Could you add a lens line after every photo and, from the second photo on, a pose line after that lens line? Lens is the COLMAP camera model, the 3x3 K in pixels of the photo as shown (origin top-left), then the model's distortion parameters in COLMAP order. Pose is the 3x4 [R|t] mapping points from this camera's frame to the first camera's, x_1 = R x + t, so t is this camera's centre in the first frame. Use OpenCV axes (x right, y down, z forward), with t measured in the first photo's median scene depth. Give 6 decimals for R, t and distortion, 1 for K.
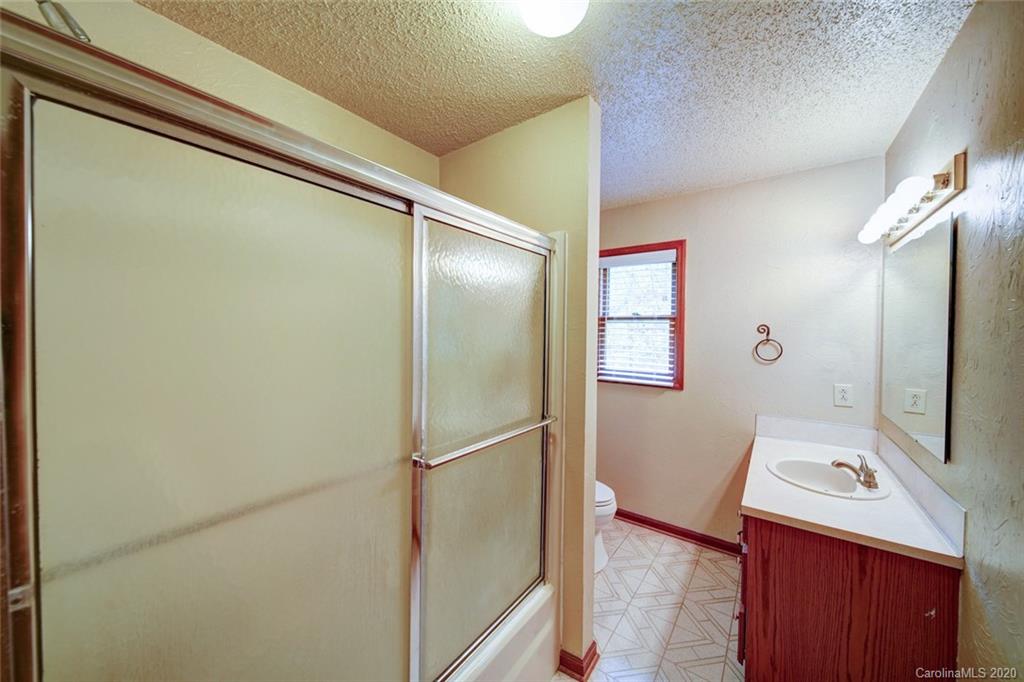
lens RADIAL K [[362.1, 0, 509.7], [0, 362.1, 337.1], [0, 0, 1]] dist [0.001839, -0.001571]
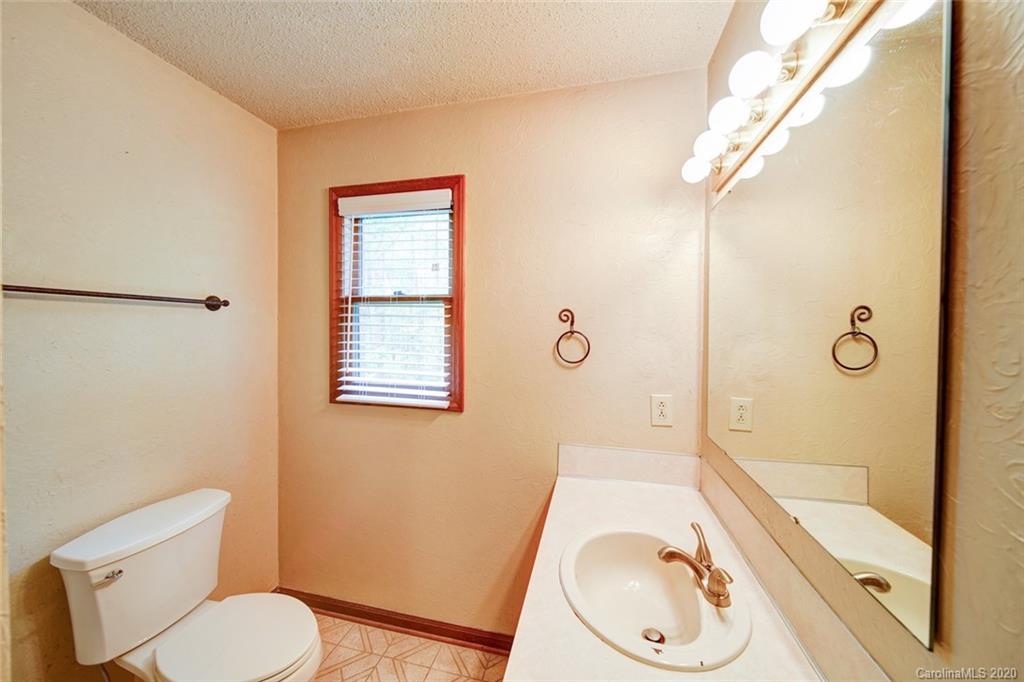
lens RADIAL K [[362.1, 0, 512.9], [0, 362.1, 337.8], [0, 0, 1]] dist [0.001839, -0.001571]
pose [[0.917444, -0.009195, 0.397760, 0.344371], [0.006977, 0.999951, 0.007022, 0.013311], [-0.397805, -0.003667, 0.917463, 0.427866]]
